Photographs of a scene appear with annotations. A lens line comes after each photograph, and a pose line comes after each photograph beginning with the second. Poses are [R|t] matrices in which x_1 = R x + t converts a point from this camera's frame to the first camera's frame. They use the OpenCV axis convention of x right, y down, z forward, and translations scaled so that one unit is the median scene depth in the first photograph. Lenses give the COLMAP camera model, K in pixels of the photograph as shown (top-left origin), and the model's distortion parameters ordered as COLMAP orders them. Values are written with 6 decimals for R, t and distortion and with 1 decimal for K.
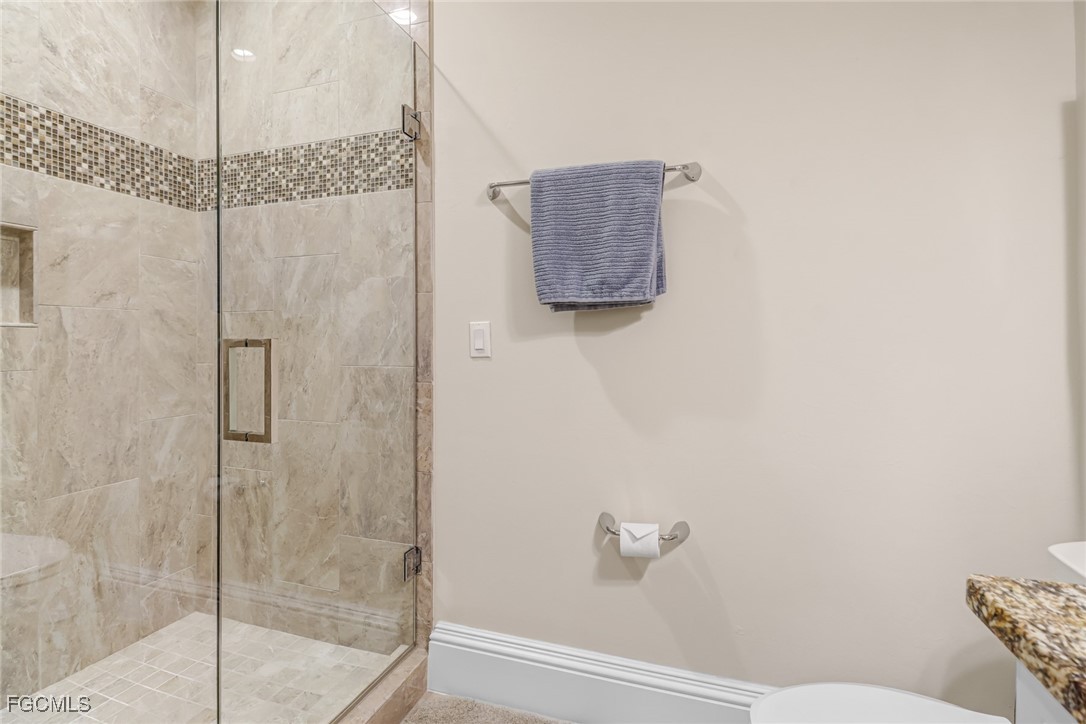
lens RADIAL K [[532.8, 0, 539.0], [0, 532.8, 329.6], [0, 0, 1]] dist [0.029454, -0.027013]
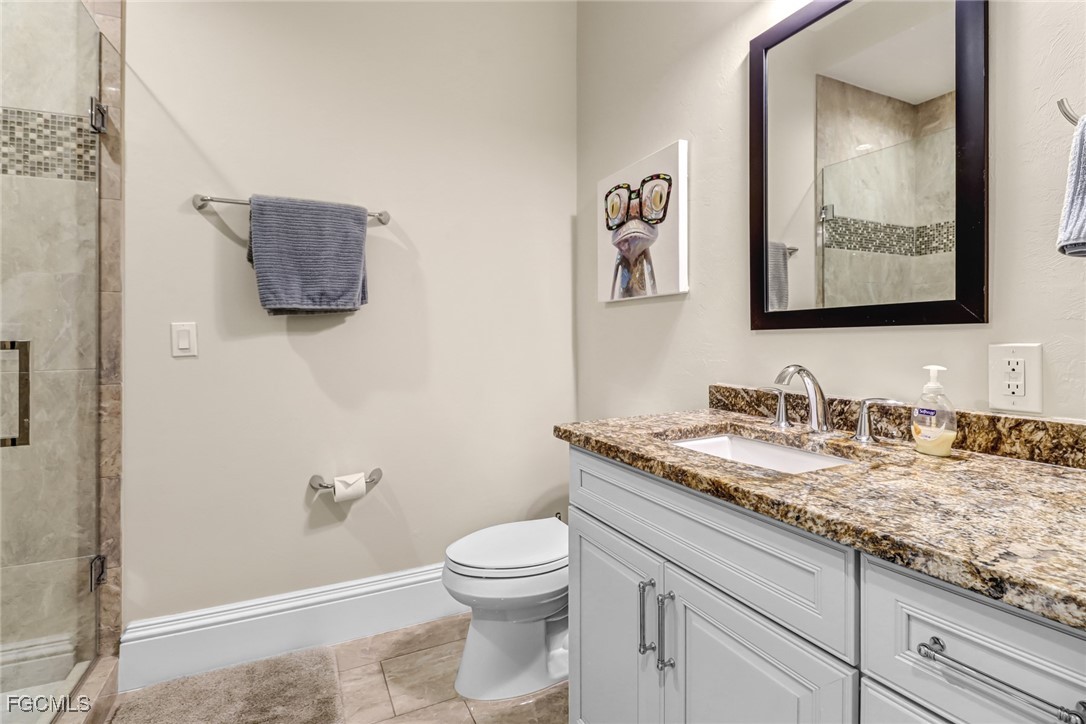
lens RADIAL K [[532.8, 0, 539.0], [0, 532.8, 329.6], [0, 0, 1]] dist [0.029454, -0.027013]
pose [[0.710900, 0.000220, 0.703293, -0.347163], [-0.003675, 0.999987, 0.003402, -0.007284], [-0.703283, -0.005004, 0.710892, -0.240663]]
